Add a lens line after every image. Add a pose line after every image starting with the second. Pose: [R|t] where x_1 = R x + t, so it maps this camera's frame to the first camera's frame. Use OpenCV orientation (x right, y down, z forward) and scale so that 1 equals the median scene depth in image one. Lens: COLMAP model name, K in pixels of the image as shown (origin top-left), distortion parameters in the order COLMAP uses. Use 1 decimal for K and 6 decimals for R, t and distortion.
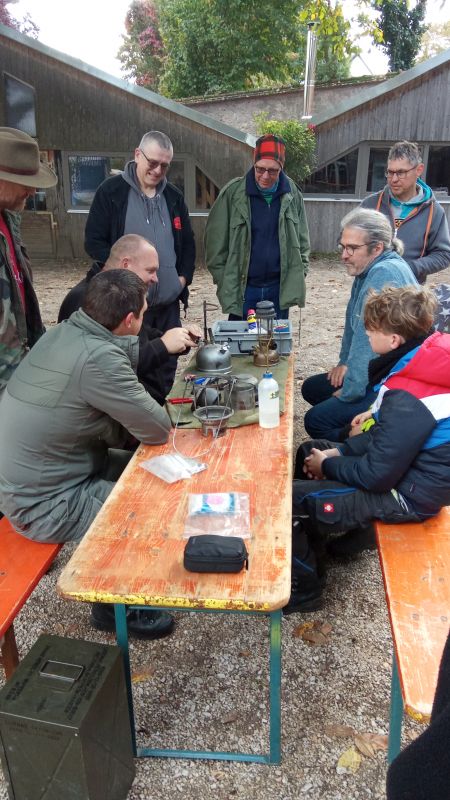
lens RADIAL K [[554.3, 0, 225.0], [0, 554.3, 400.0], [0, 0, 1]] dist [0.063173, -0.075898]
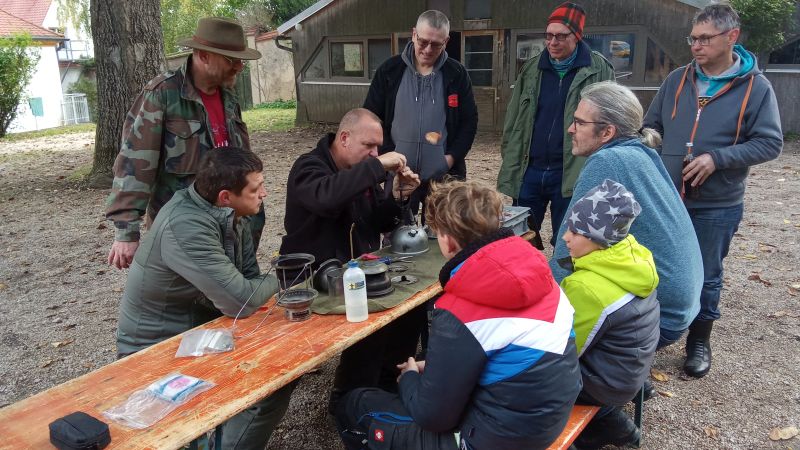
lens RADIAL K [[554.3, 0, 400.0], [0, 554.3, 225.0], [0, 0, 1]] dist [0.063173, -0.075898]
pose [[0.887315, 0.106209, -0.448767, 0.308909], [-0.142436, 0.988657, -0.047645, -0.043096], [0.438616, 0.106197, 0.892378, 0.116639]]
